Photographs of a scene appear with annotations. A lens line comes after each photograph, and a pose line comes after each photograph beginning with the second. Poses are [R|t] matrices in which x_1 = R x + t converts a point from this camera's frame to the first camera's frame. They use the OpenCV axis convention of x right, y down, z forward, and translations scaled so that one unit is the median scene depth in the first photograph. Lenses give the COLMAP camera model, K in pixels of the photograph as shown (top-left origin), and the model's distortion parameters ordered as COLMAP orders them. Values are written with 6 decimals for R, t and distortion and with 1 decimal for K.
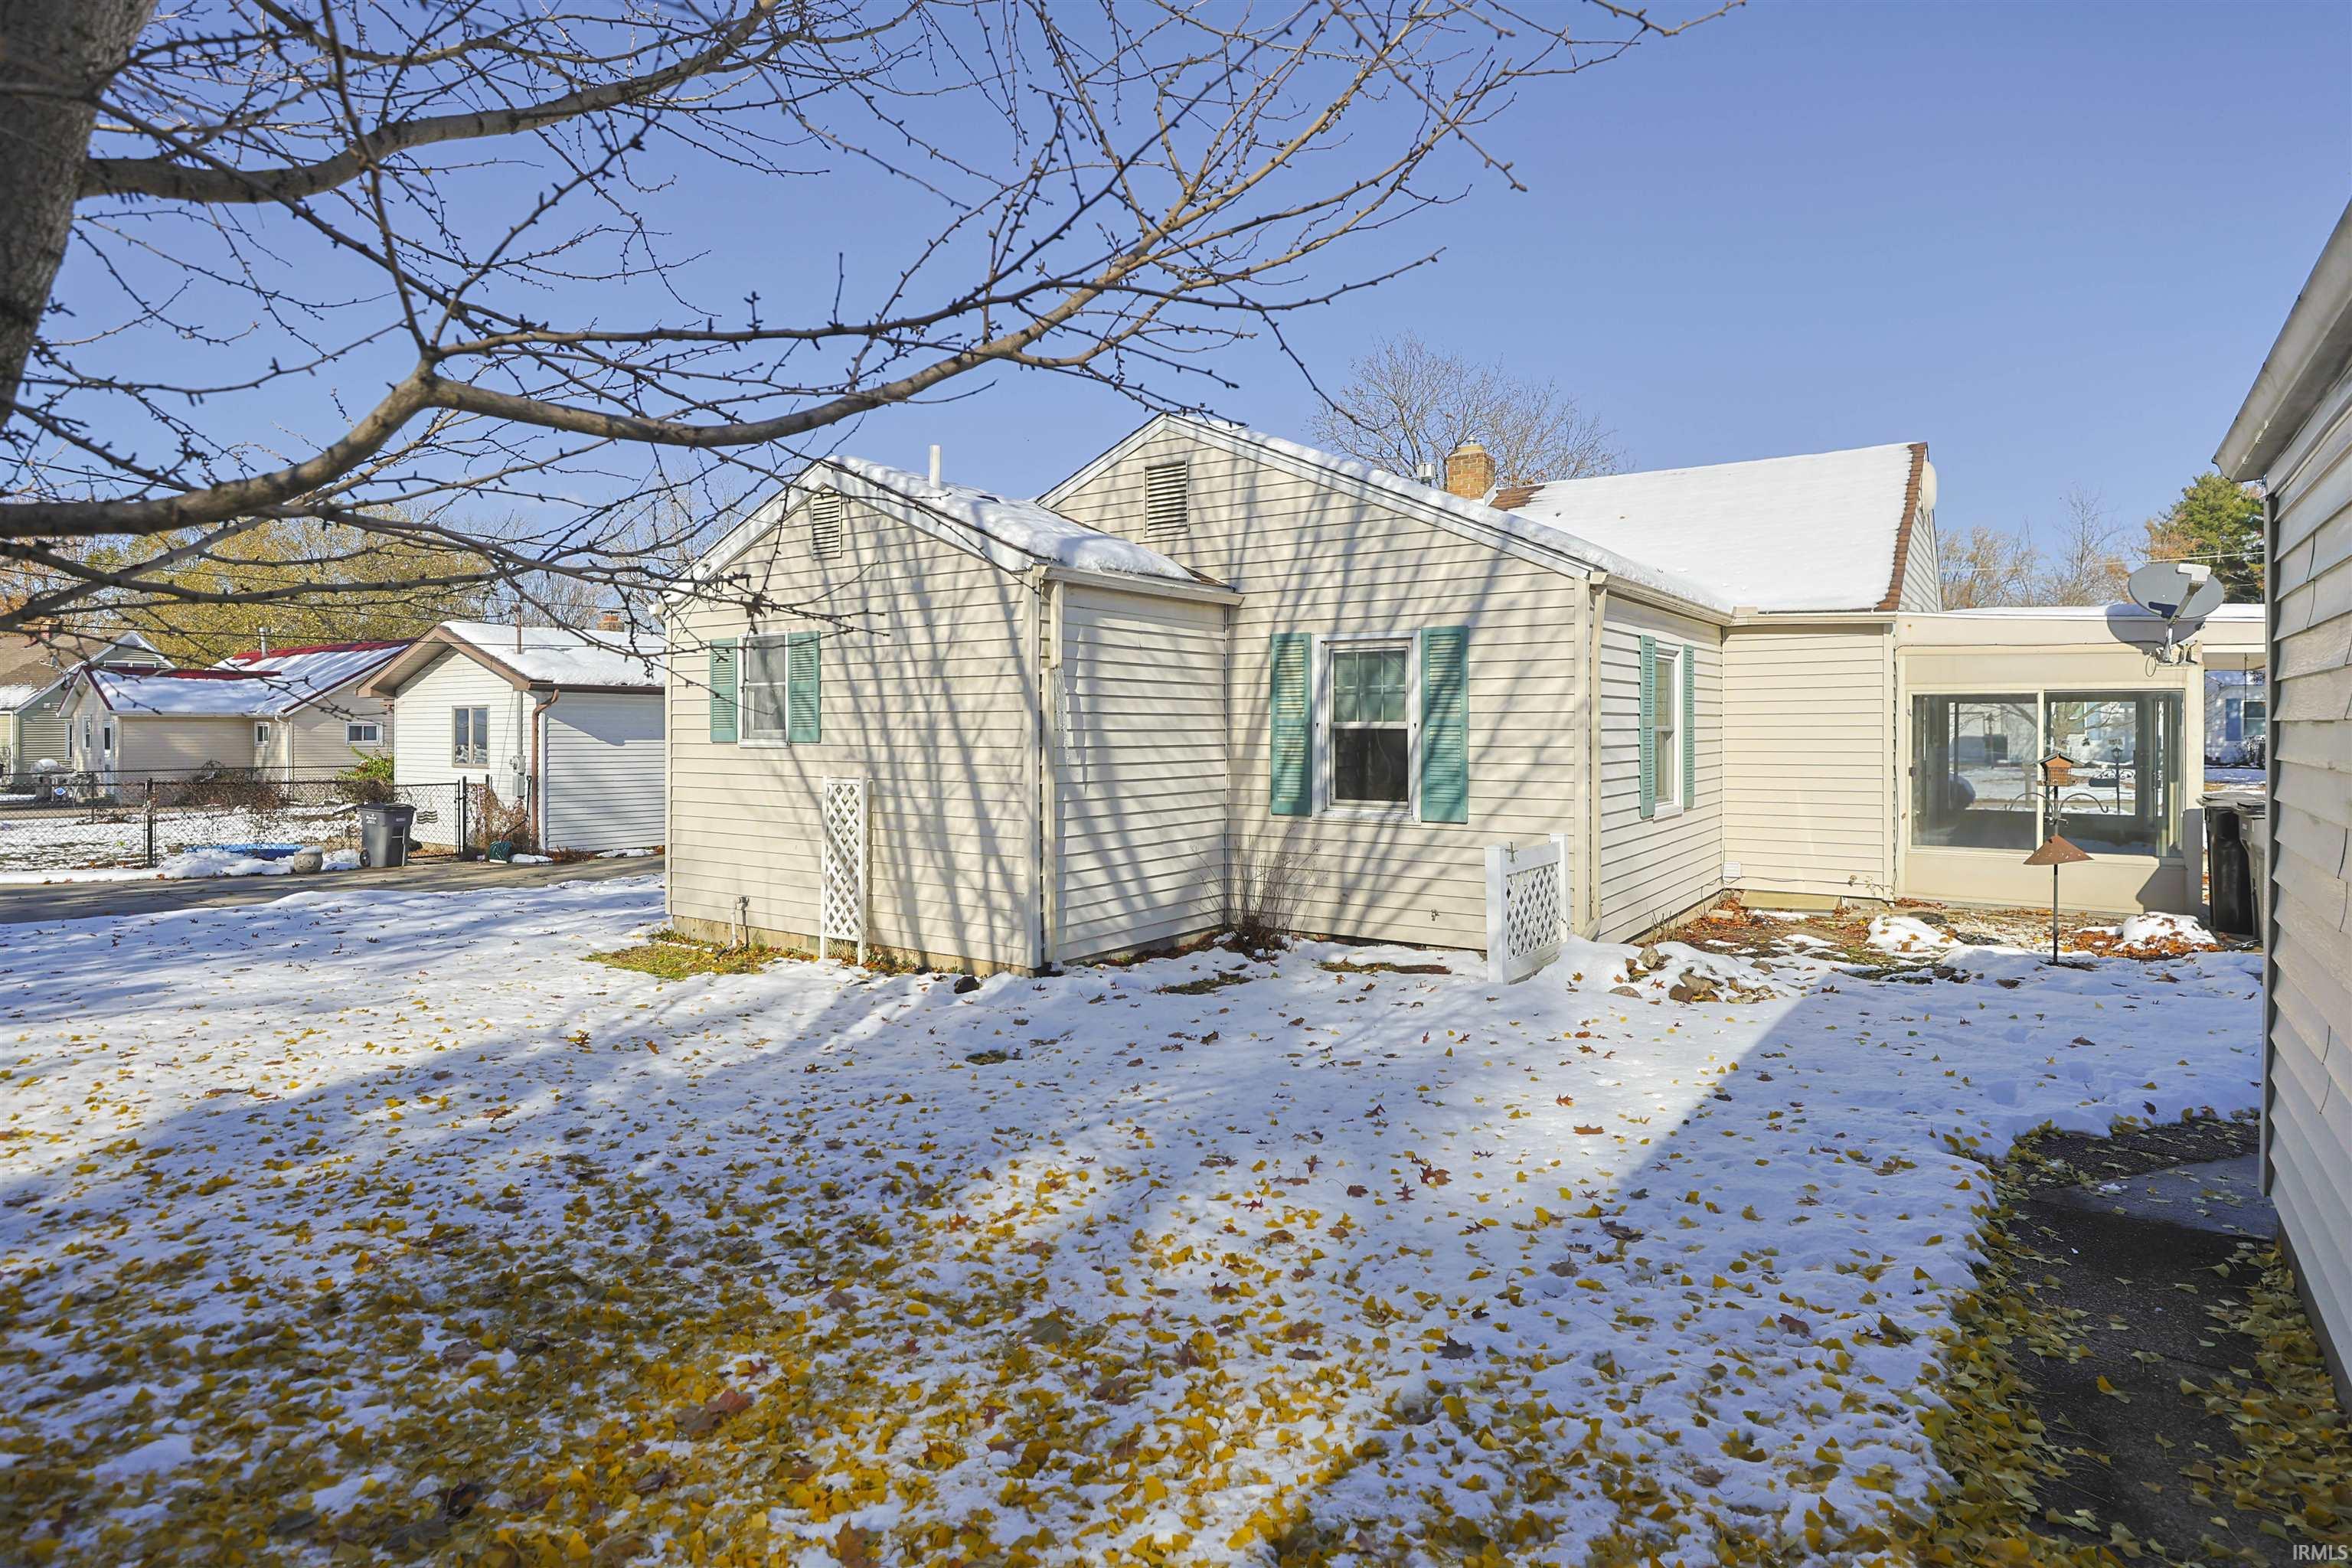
lens RADIAL K [[1241.7, 0, 1215.0], [0, 1241.7, 708.4], [0, 0, 1]] dist [-0.000634, -0.000038]
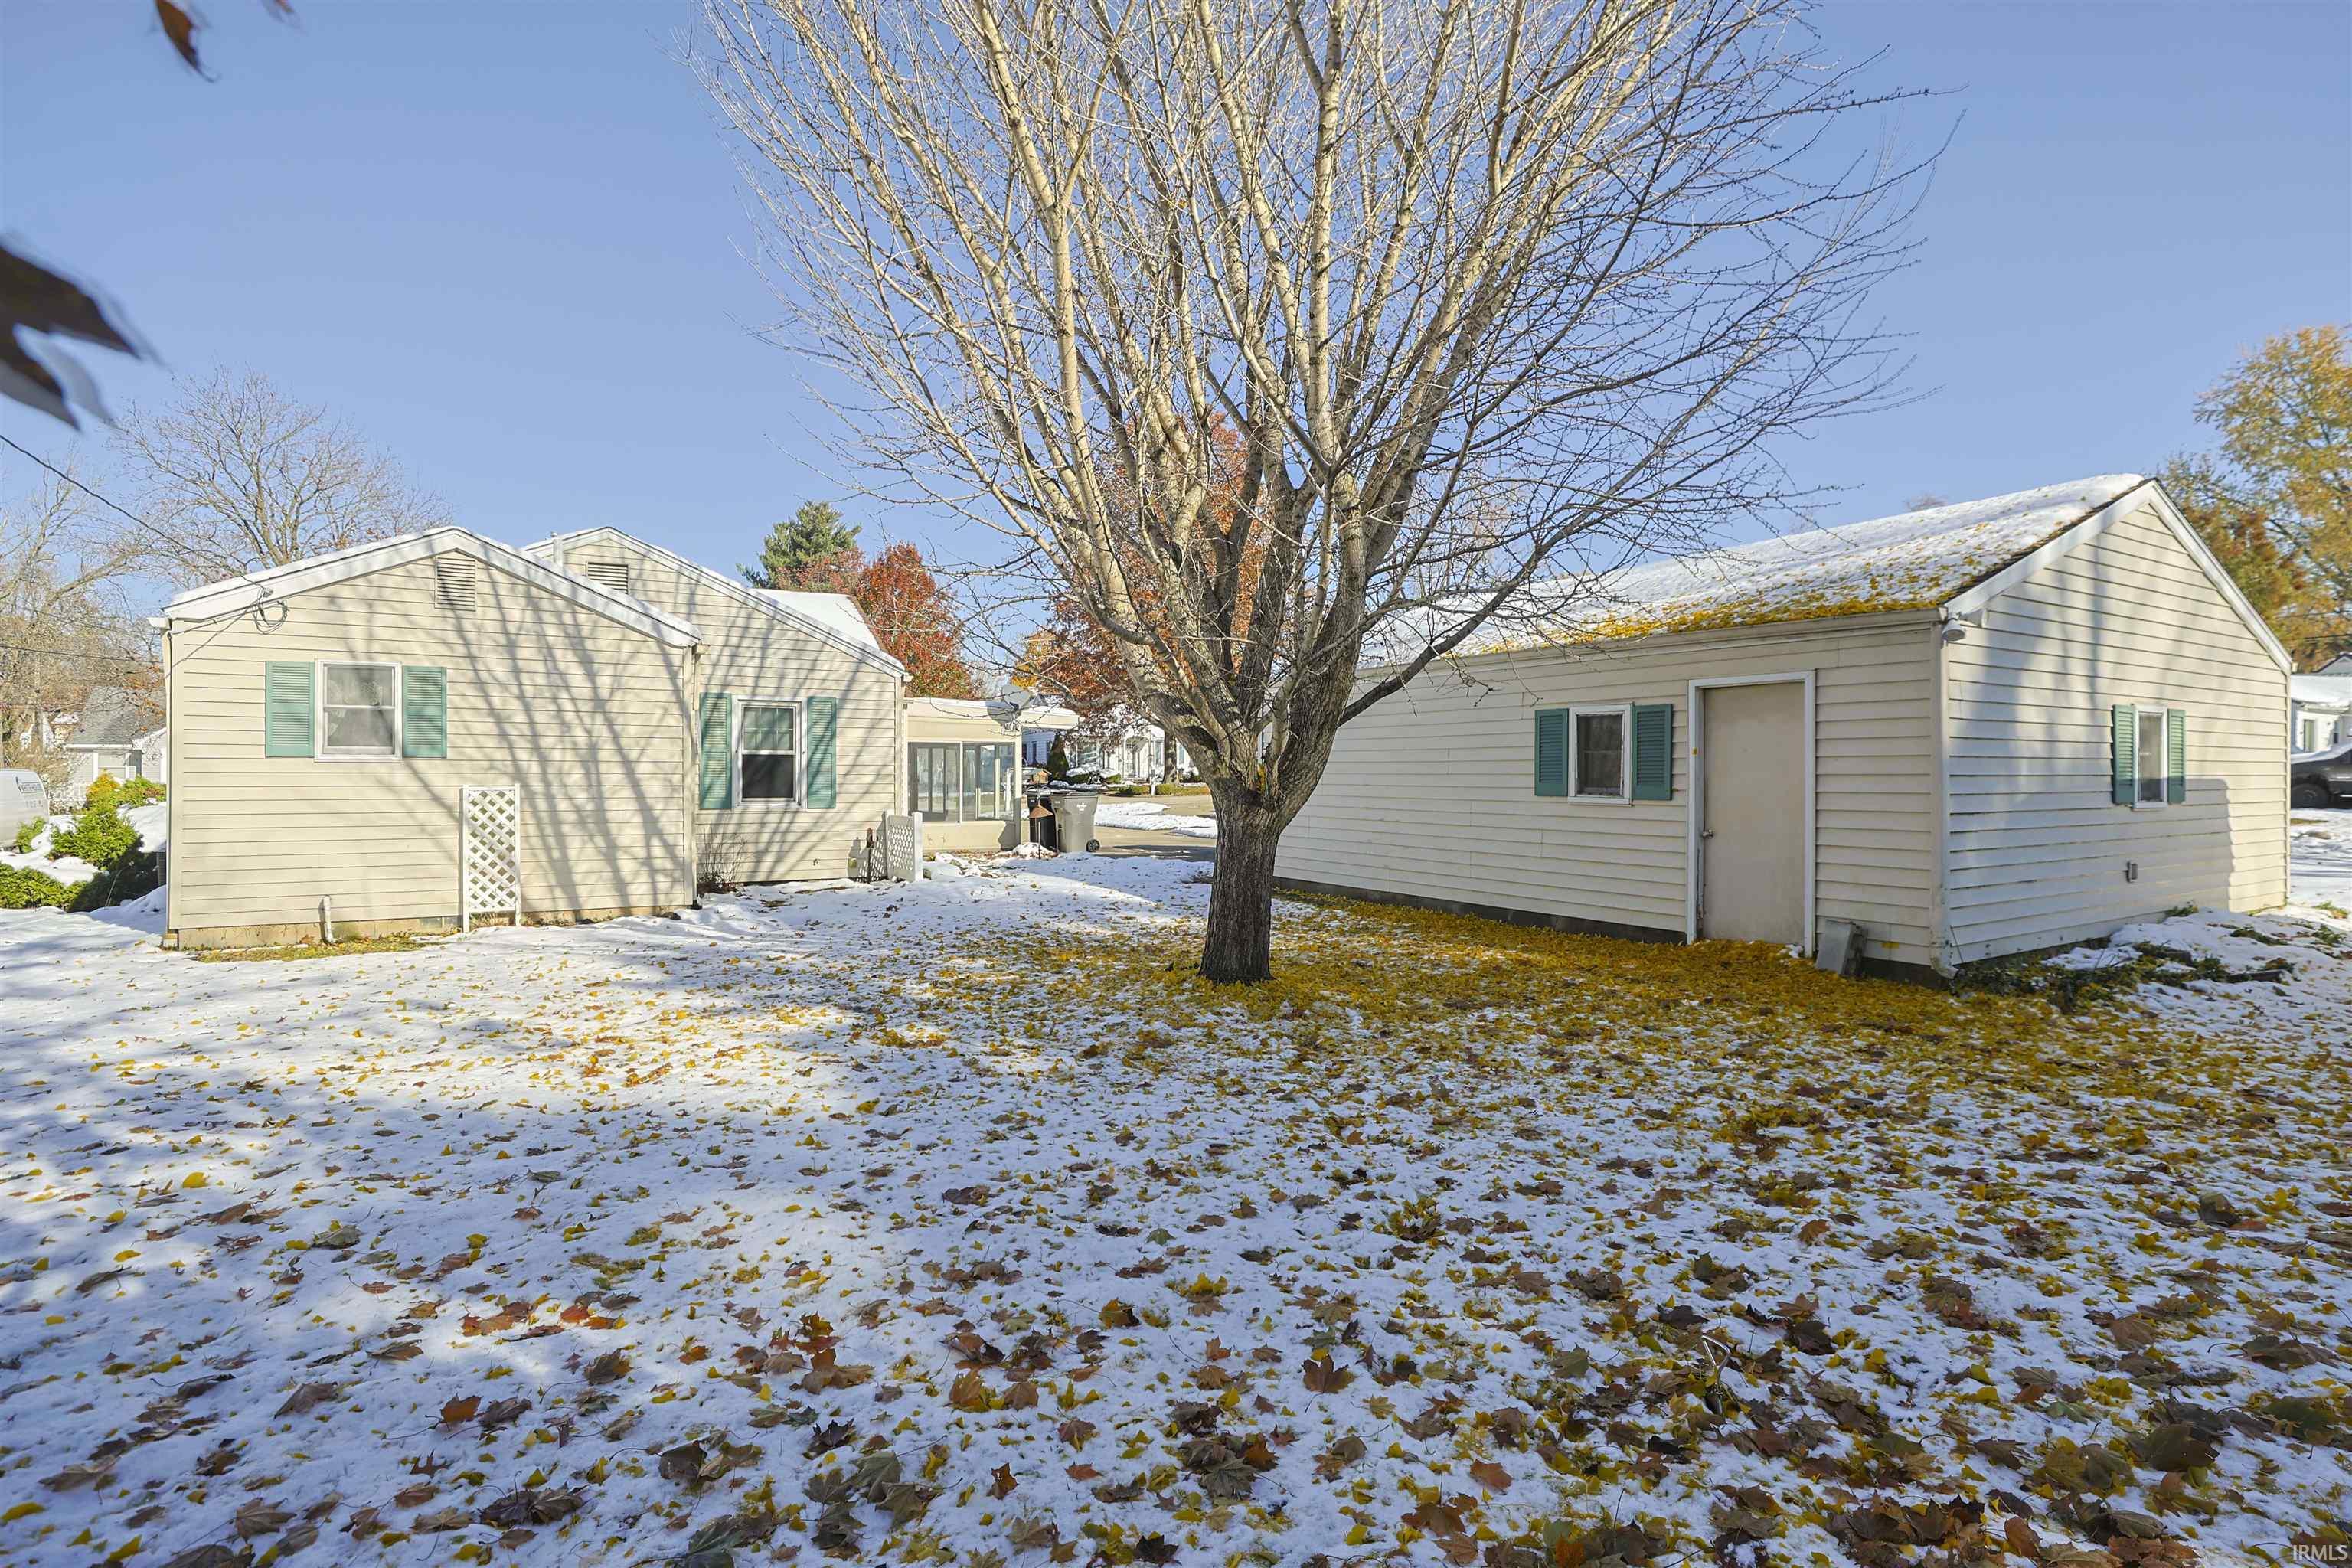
lens RADIAL K [[1152.3, 0, 1174.5], [0, 1152.3, 765.8], [0, 0, 1]] dist [-0.031947, 0.009134]
pose [[0.417752, 0.009922, 0.908507, -1.076129], [-0.017816, 0.999838, -0.002727, 0.026266], [-0.908387, -0.015047, 0.417860, -0.126930]]
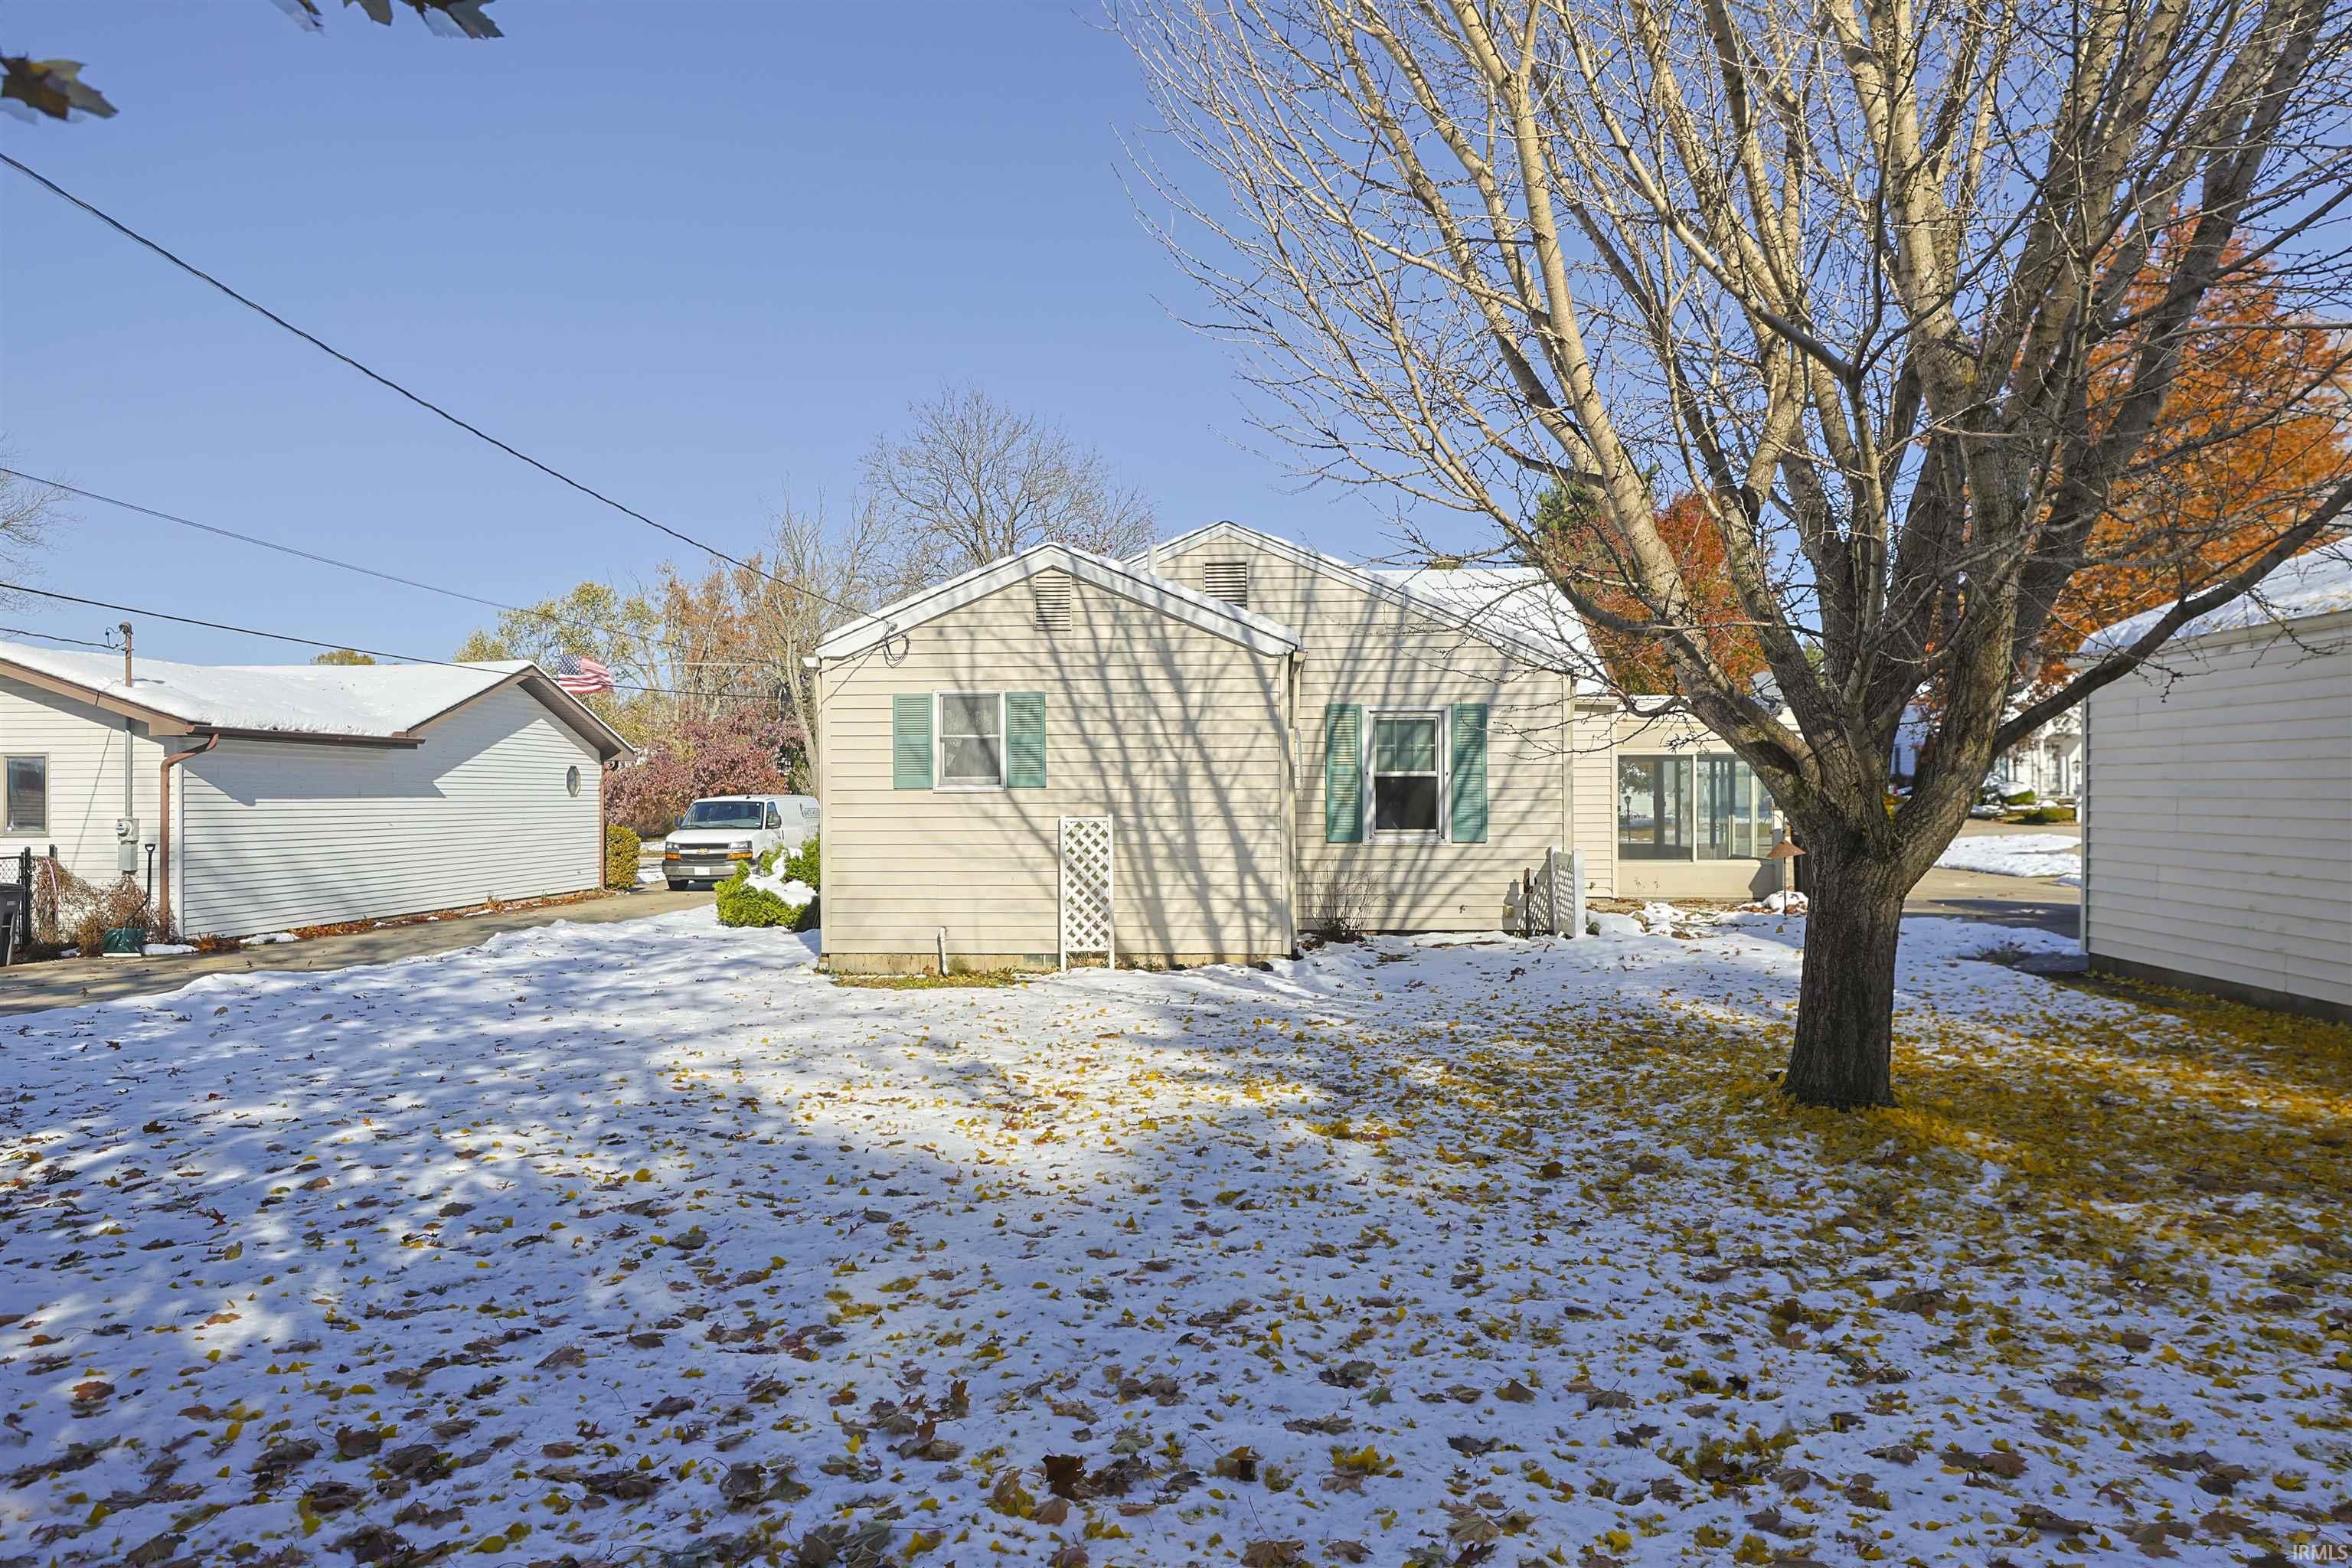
lens RADIAL K [[1506.5, 0, 1168.3], [0, 1506.5, 777.9], [0, 0, 1]] dist [-0.011992, 0.015500]
pose [[0.853817, 0.002442, 0.520567, -0.989680], [-0.004336, 0.999988, 0.002422, 0.015133], [-0.520555, -0.004325, 0.853817, -0.279474]]
